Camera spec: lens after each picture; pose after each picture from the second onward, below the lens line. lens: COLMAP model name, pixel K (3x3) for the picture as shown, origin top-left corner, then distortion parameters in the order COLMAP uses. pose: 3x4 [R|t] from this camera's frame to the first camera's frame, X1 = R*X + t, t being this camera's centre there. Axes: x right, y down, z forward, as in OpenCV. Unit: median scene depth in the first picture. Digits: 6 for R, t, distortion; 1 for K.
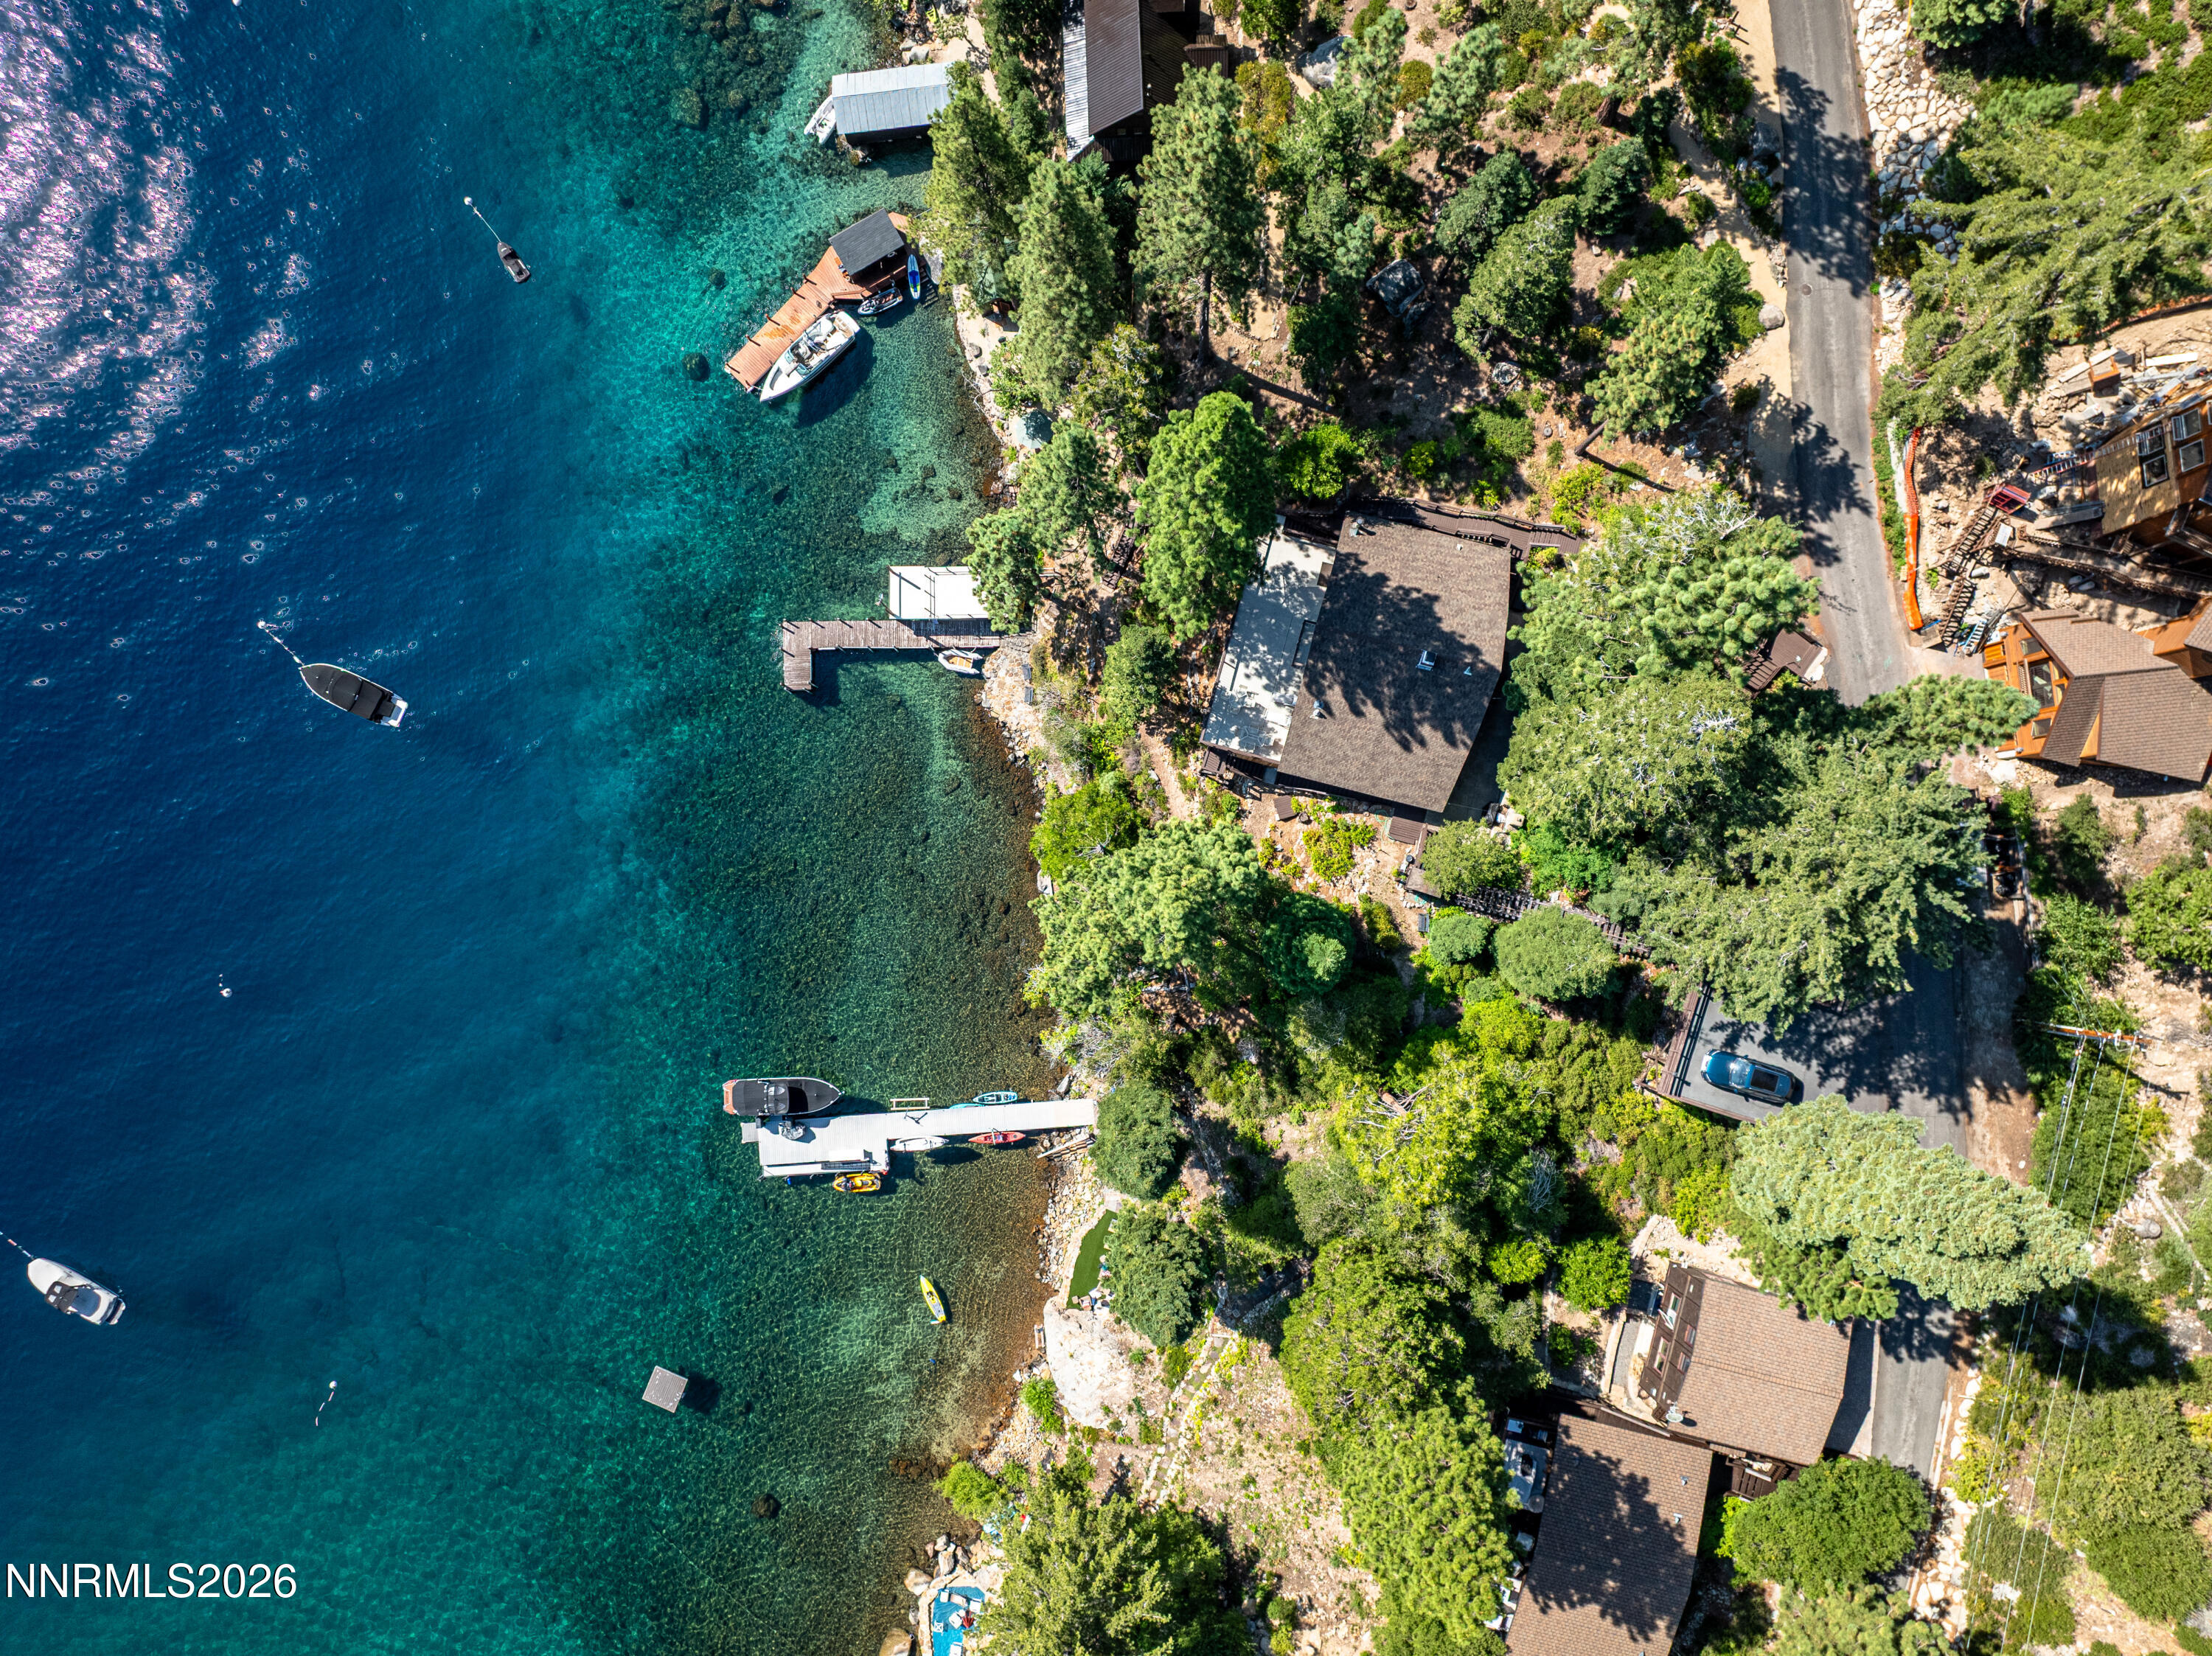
lens RADIAL K [[1554.8, 0, 1110.2], [0, 1554.8, 829.0], [0, 0, 1]] dist [-0.035547, -0.000481]
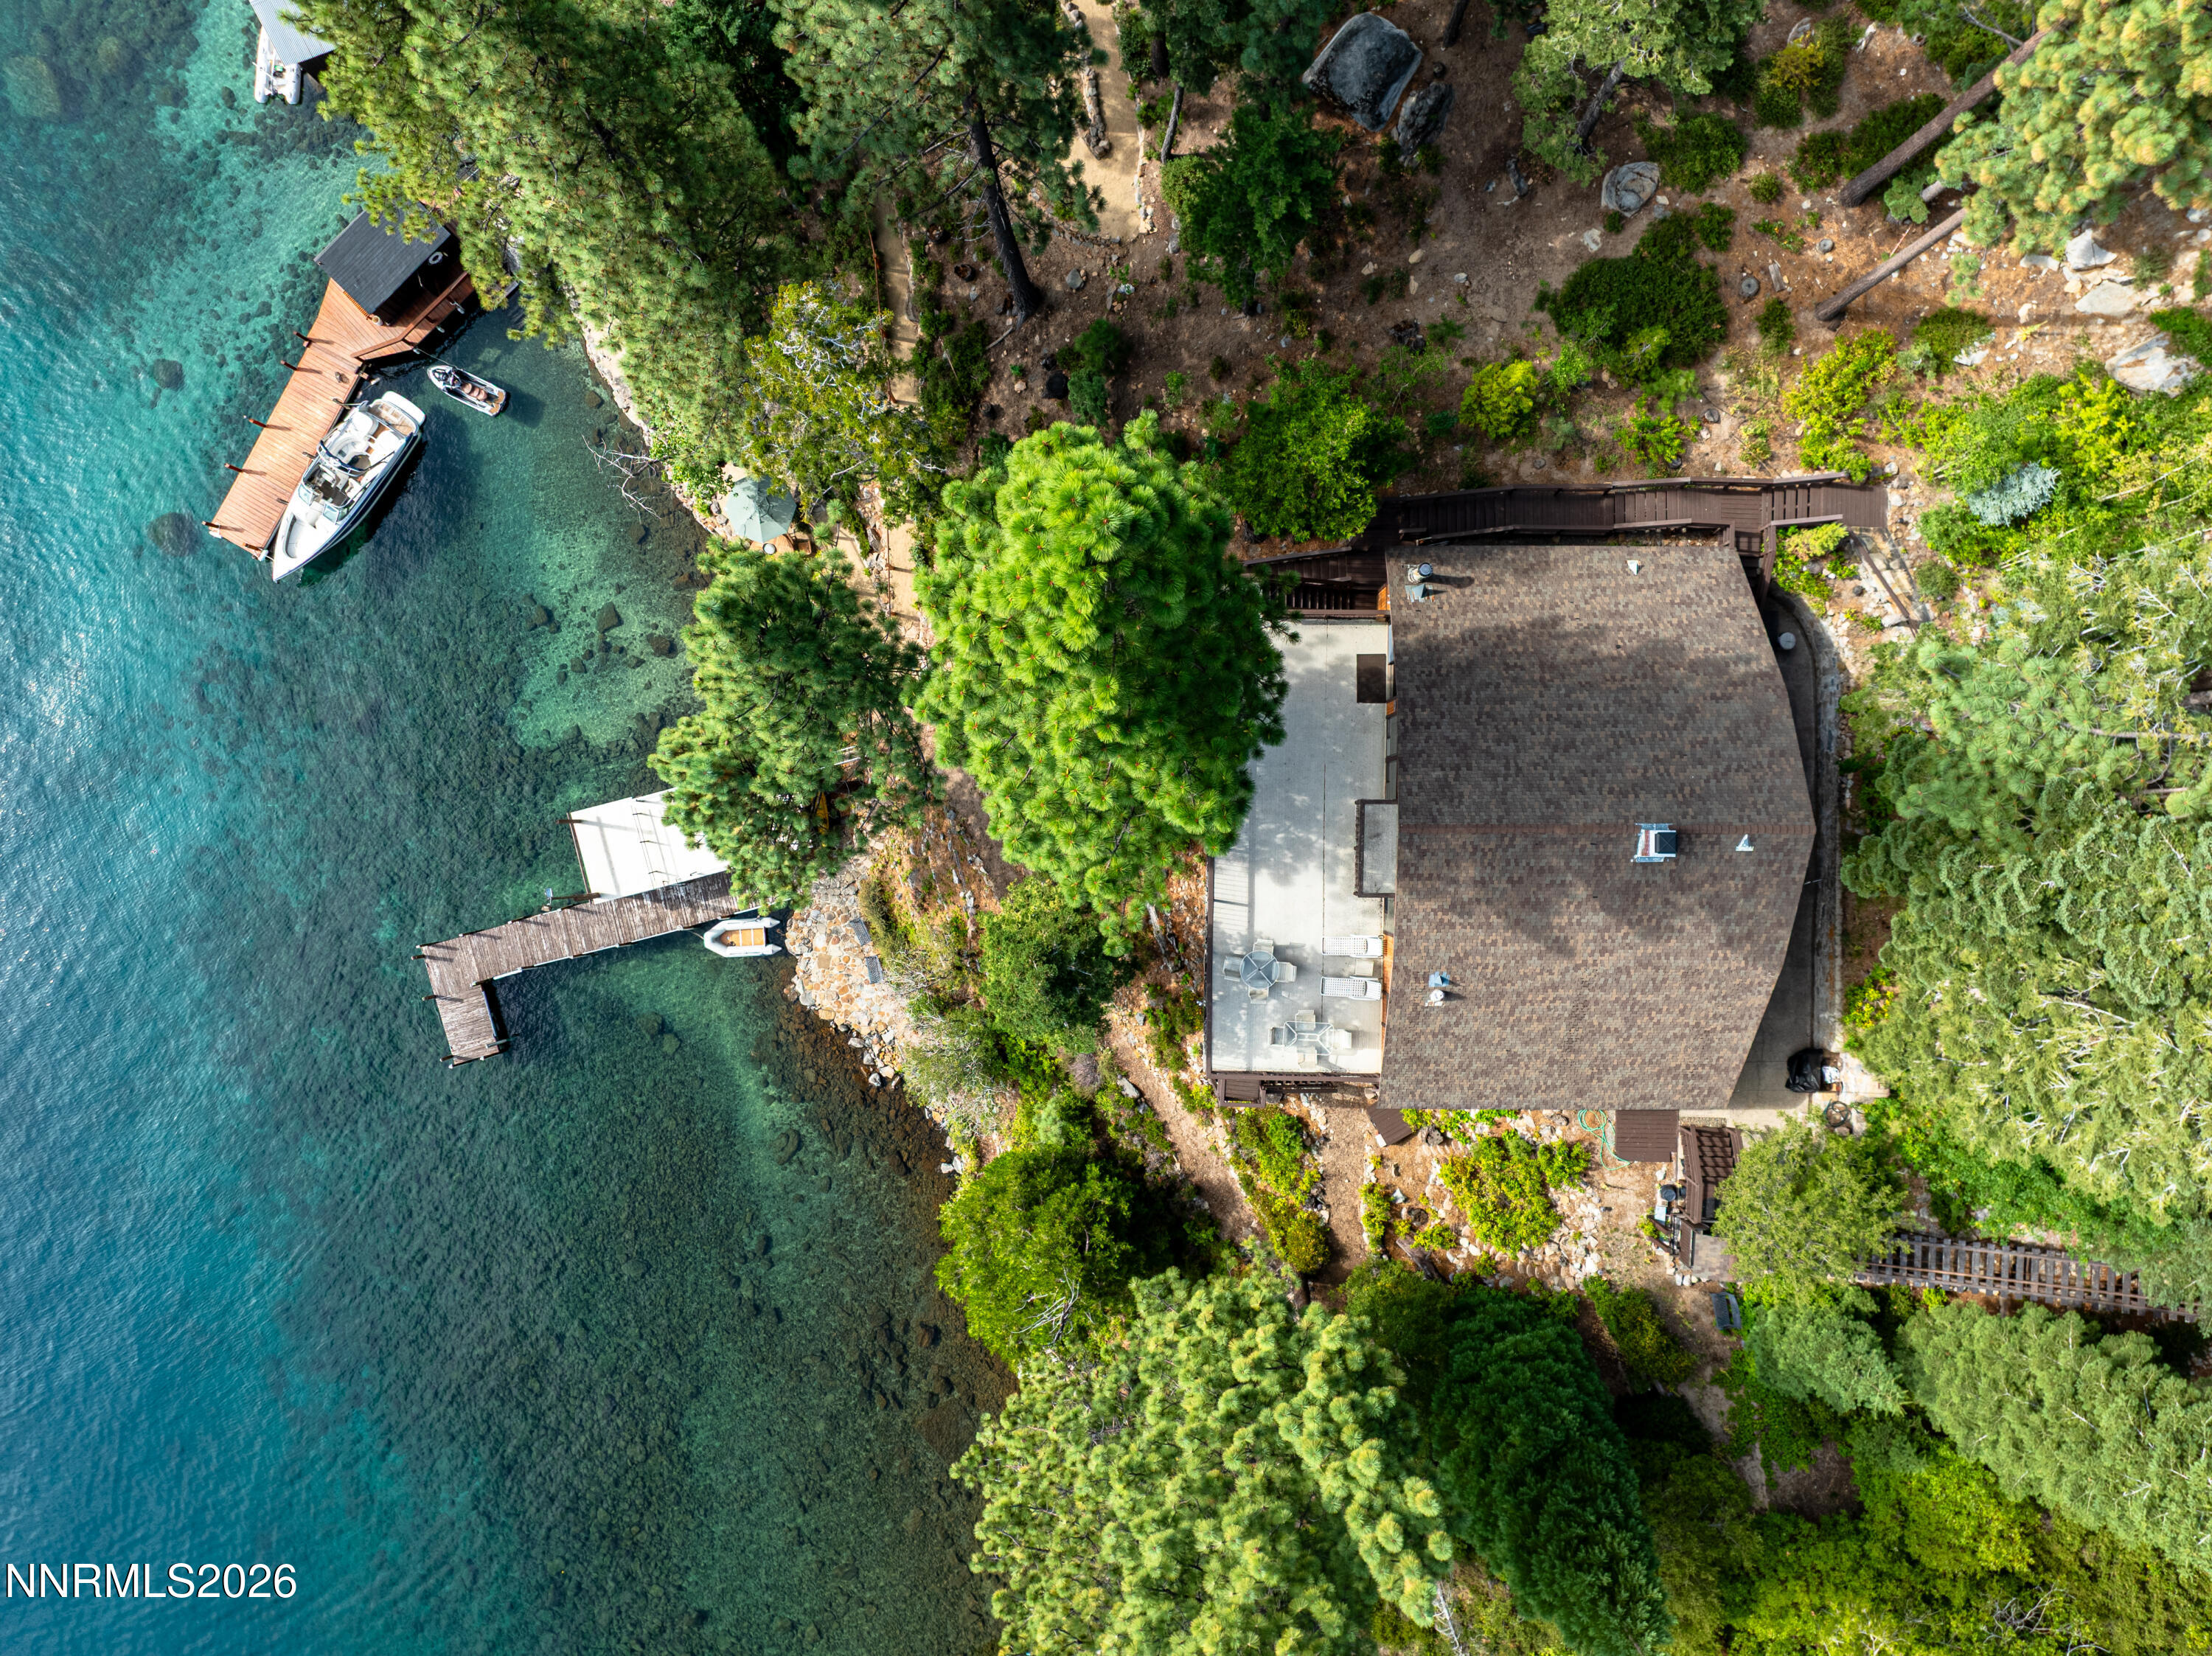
lens RADIAL K [[1555.3, 0, 1107.7], [0, 1555.3, 820.0], [0, 0, 1]] dist [-0.037816, 0.009611]
pose [[0.969125, -0.246425, 0.008482, 0.037651], [0.245982, 0.968614, 0.035760, -0.139880], [-0.017028, -0.032569, 0.999324, 0.447572]]
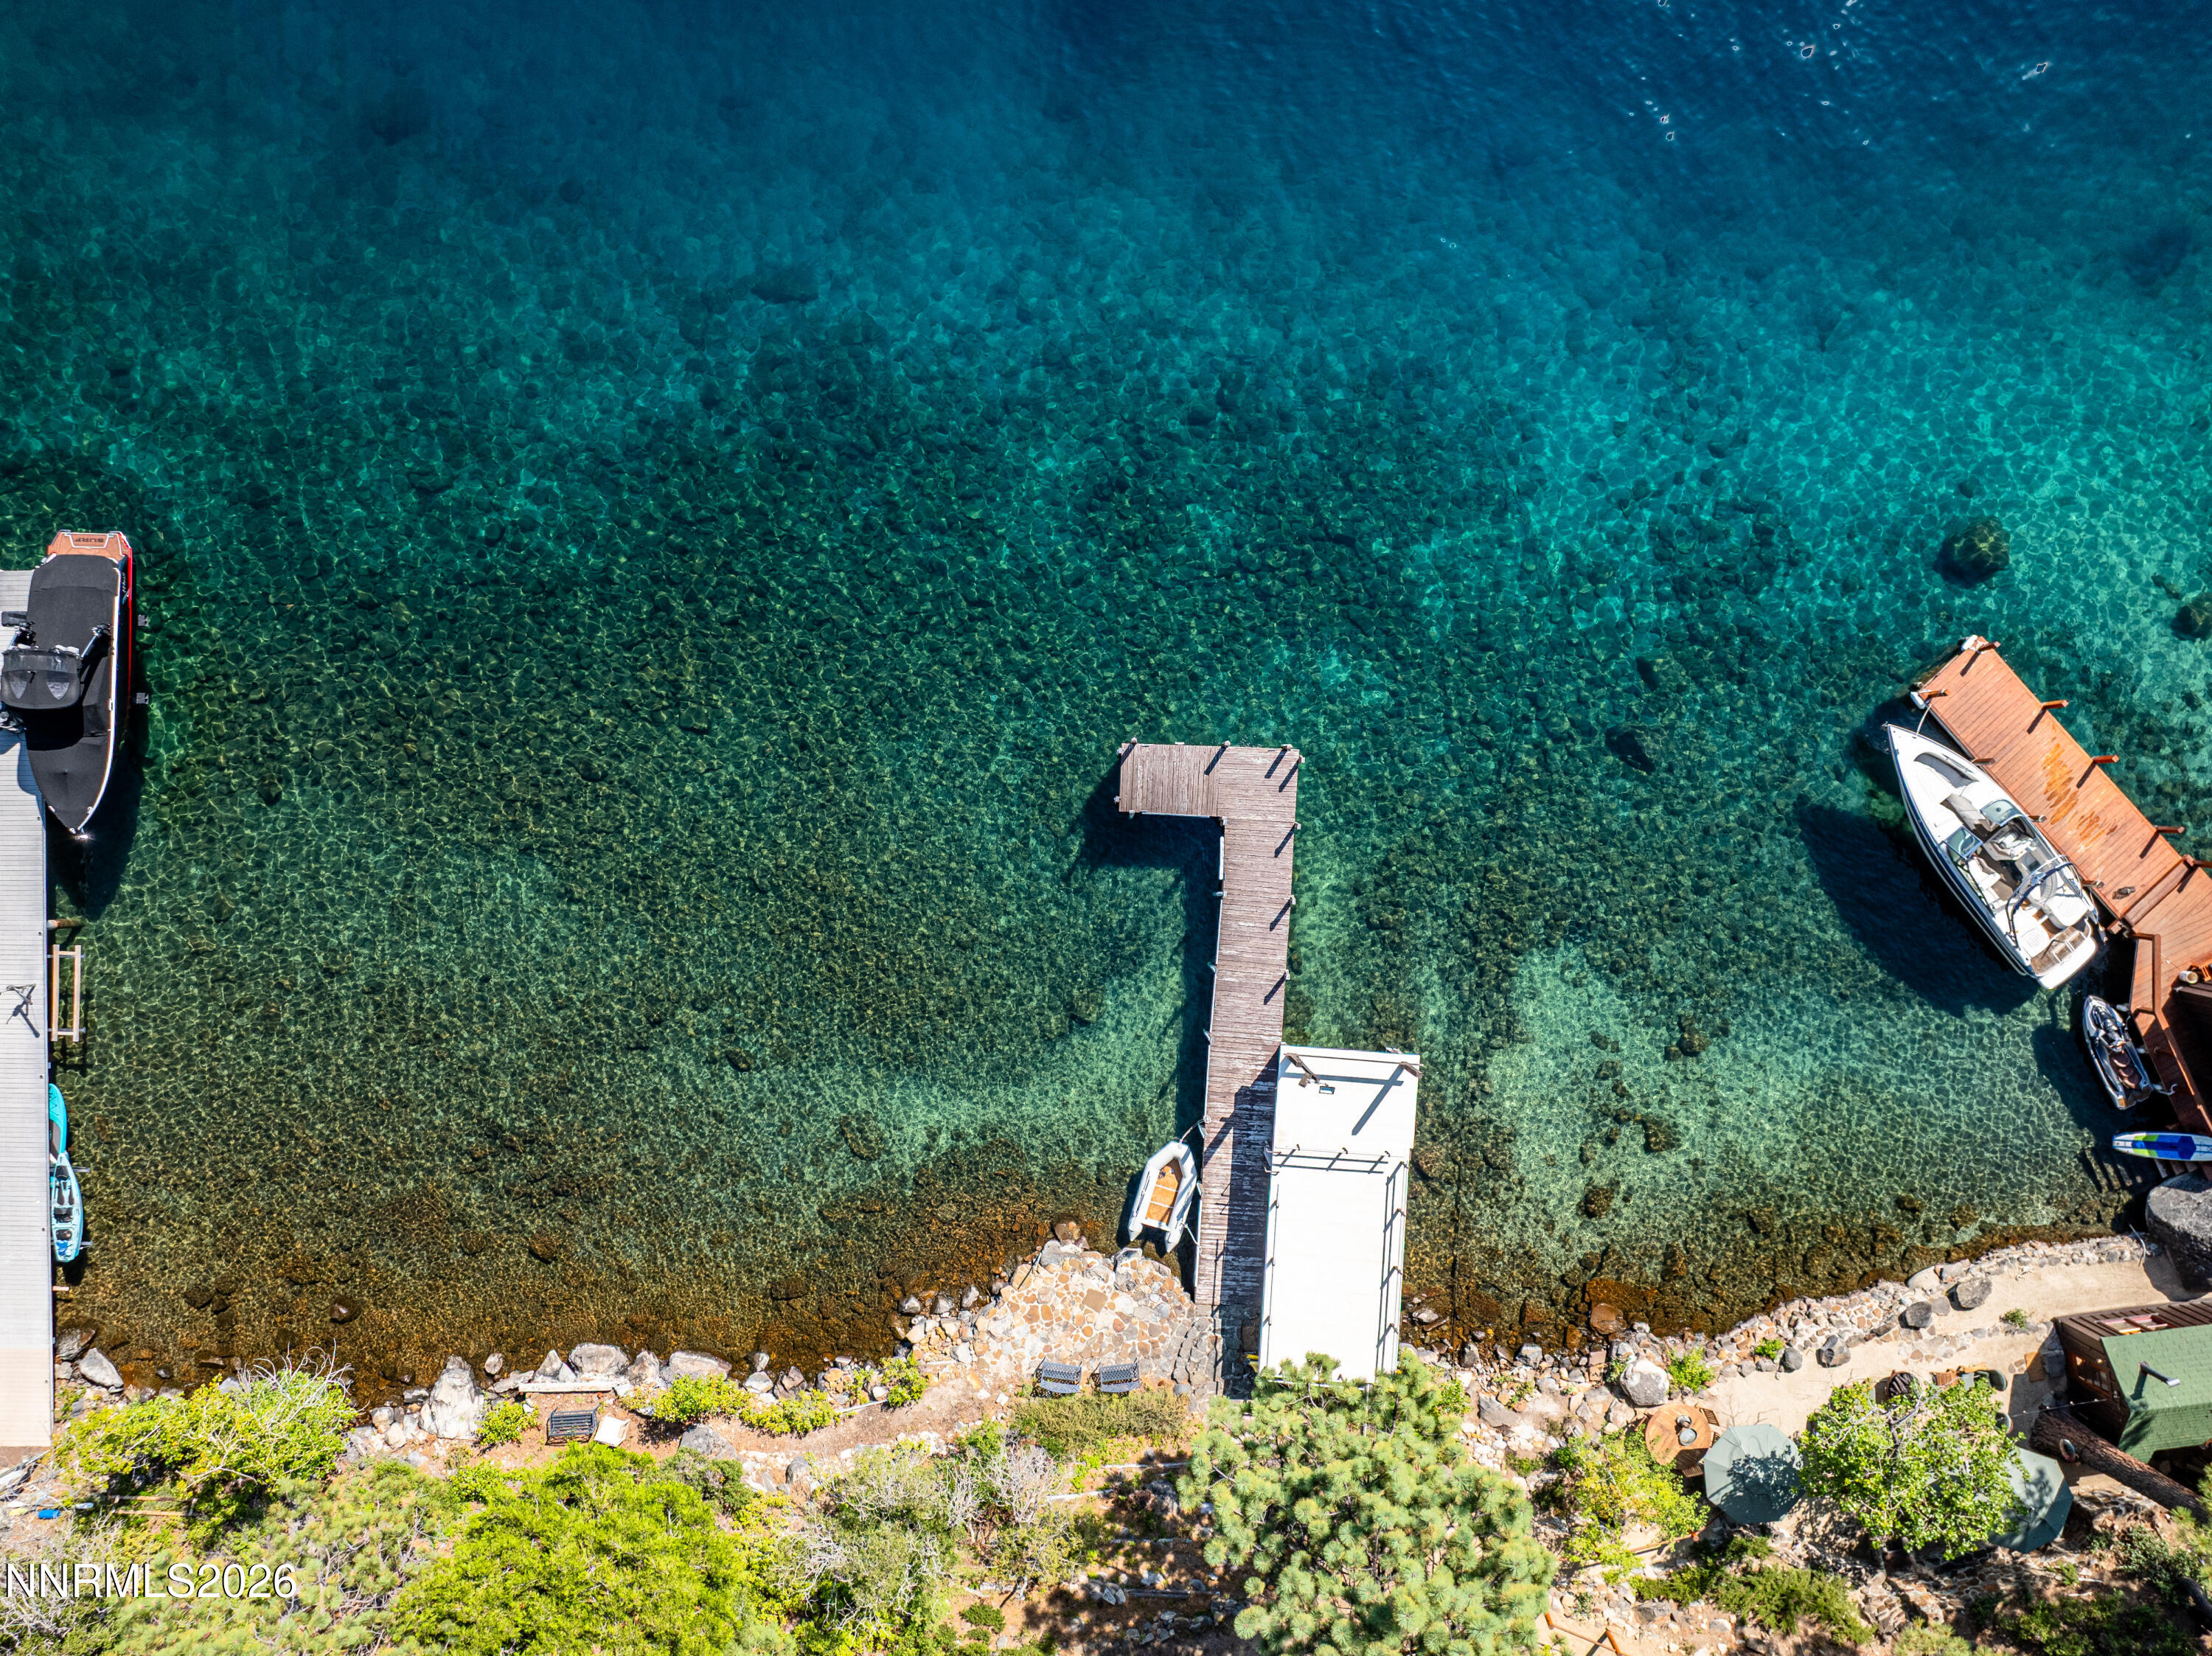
lens RADIAL K [[1582.5, 0, 1105.8], [0, 1582.5, 827.1], [0, 0, 1]] dist [-0.039364, 0.001836]
pose [[-0.071016, 0.997212, 0.022923, -0.201384], [-0.995620, -0.072267, 0.059323, -0.112587], [0.060815, -0.018610, 0.997976, 0.617788]]
